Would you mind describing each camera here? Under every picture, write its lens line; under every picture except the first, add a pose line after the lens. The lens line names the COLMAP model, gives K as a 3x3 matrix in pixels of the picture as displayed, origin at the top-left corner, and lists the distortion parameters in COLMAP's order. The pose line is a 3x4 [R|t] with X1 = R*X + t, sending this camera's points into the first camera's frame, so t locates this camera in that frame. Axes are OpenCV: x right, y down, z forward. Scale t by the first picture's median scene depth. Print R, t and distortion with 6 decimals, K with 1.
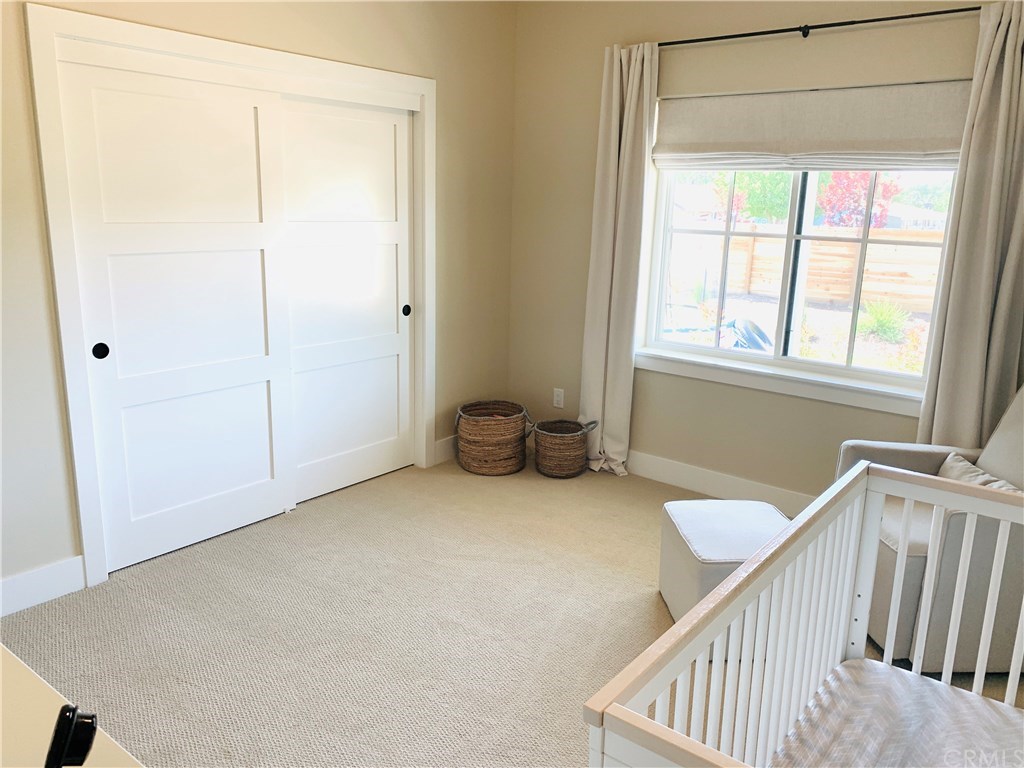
lens RADIAL K [[778.6, 0, 512.7], [0, 778.6, 378.1], [0, 0, 1]] dist [0.090844, -0.114719]
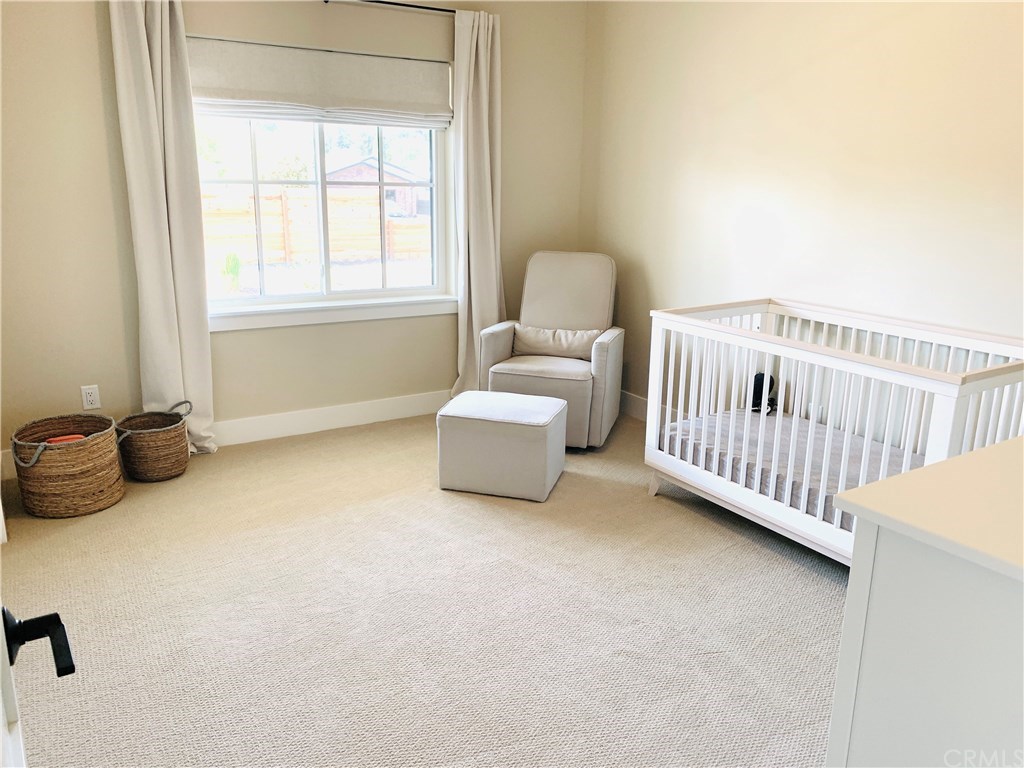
lens RADIAL K [[778.6, 0, 512.7], [0, 778.6, 378.1], [0, 0, 1]] dist [0.090844, -0.114719]
pose [[0.335249, -0.256495, 0.906542, -0.576214], [0.204104, 0.959148, 0.195899, -0.069680], [-0.919755, 0.119354, 0.373905, 0.328551]]
